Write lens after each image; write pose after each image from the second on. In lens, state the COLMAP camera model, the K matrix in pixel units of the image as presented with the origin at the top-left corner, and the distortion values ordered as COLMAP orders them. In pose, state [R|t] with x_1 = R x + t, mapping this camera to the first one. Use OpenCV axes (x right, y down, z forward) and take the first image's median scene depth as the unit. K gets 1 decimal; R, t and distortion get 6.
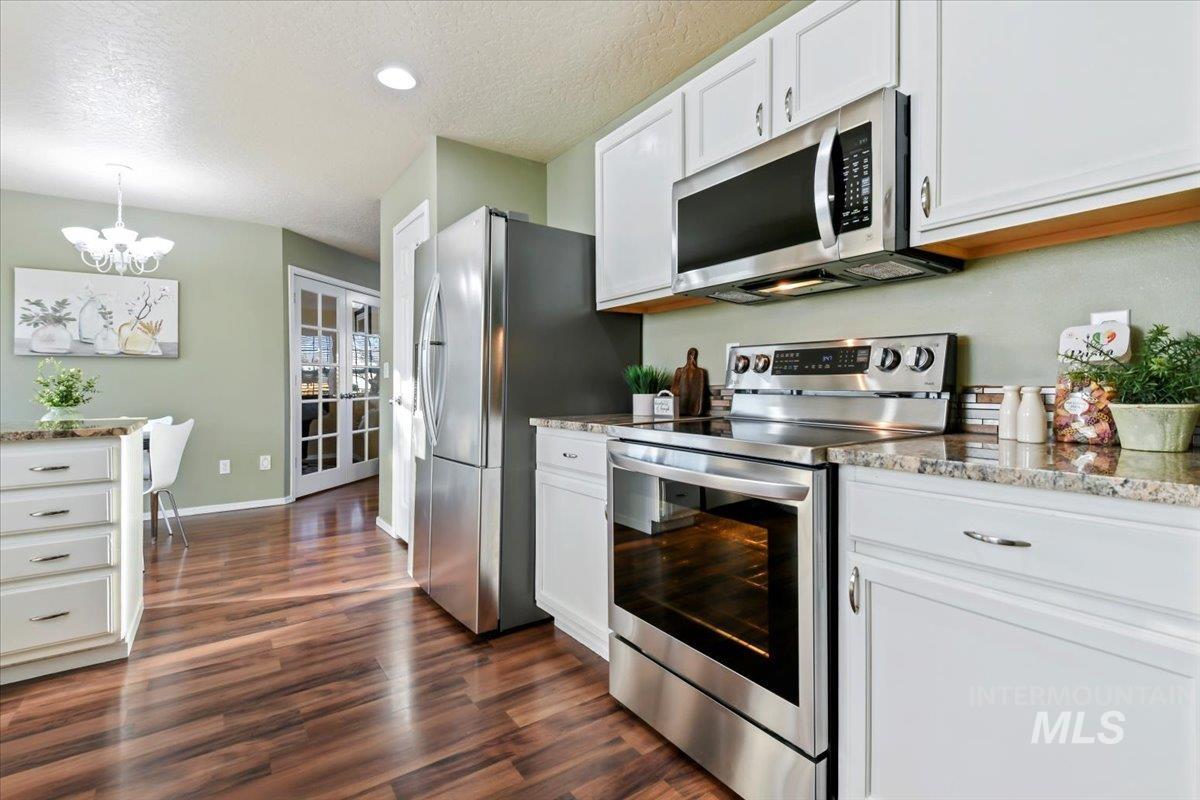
lens RADIAL K [[549.9, 0, 599.6], [0, 549.9, 383.5], [0, 0, 1]] dist [0.001393, -0.000522]
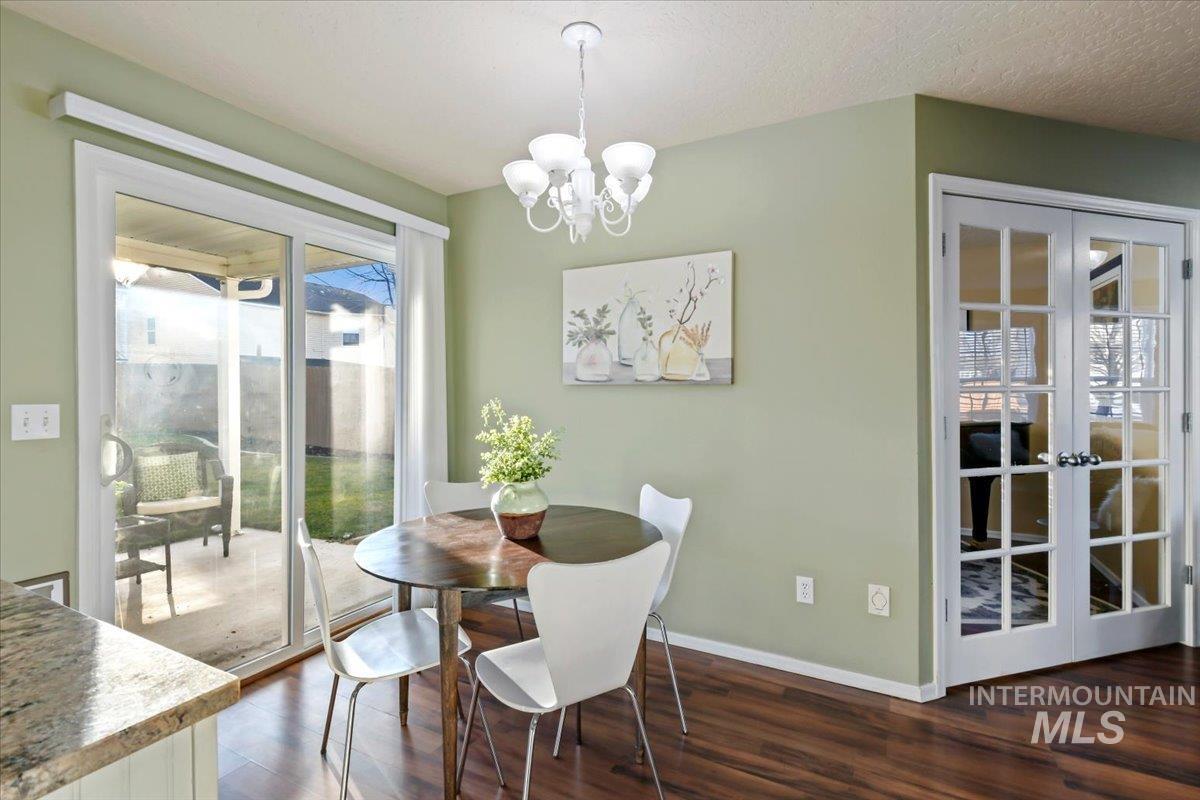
lens RADIAL K [[549.9, 0, 599.6], [0, 549.9, 383.5], [0, 0, 1]] dist [0.001393, -0.000522]
pose [[0.444738, -0.003360, -0.895654, -0.286530], [-0.004502, 0.999972, -0.005986, -0.040101], [0.895649, 0.006694, 0.444710, 0.568883]]
